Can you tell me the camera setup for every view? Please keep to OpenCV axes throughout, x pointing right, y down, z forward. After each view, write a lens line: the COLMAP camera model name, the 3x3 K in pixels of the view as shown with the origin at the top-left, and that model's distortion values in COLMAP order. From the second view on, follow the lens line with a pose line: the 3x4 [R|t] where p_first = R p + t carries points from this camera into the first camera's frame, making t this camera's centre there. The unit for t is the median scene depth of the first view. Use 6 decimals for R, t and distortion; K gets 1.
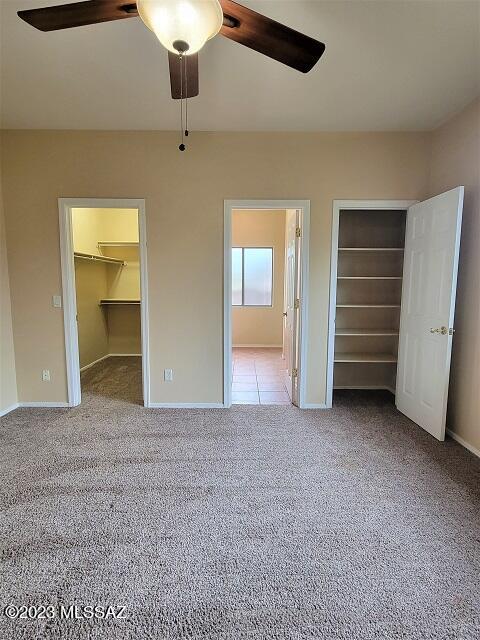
lens RADIAL K [[336.3, 0, 242.6], [0, 336.3, 318.2], [0, 0, 1]] dist [0.000416, -0.000042]
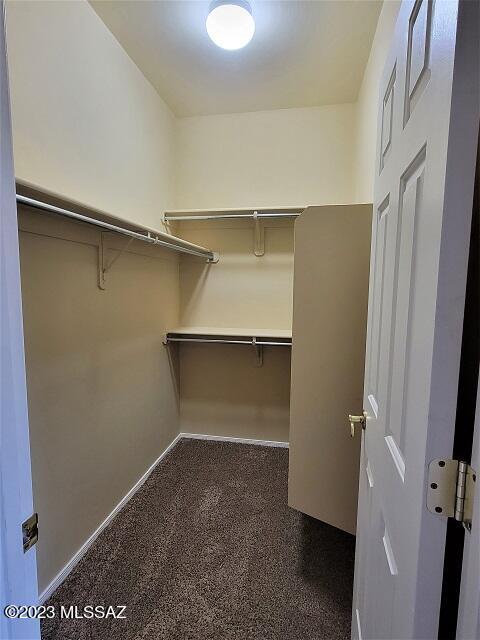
lens RADIAL K [[336.3, 0, 242.6], [0, 336.3, 318.2], [0, 0, 1]] dist [0.000416, -0.000042]
pose [[0.981379, 0.023537, -0.190636, -0.345189], [-0.022767, 0.999721, 0.006231, -0.125362], [0.190729, -0.001775, 0.981641, 0.843366]]
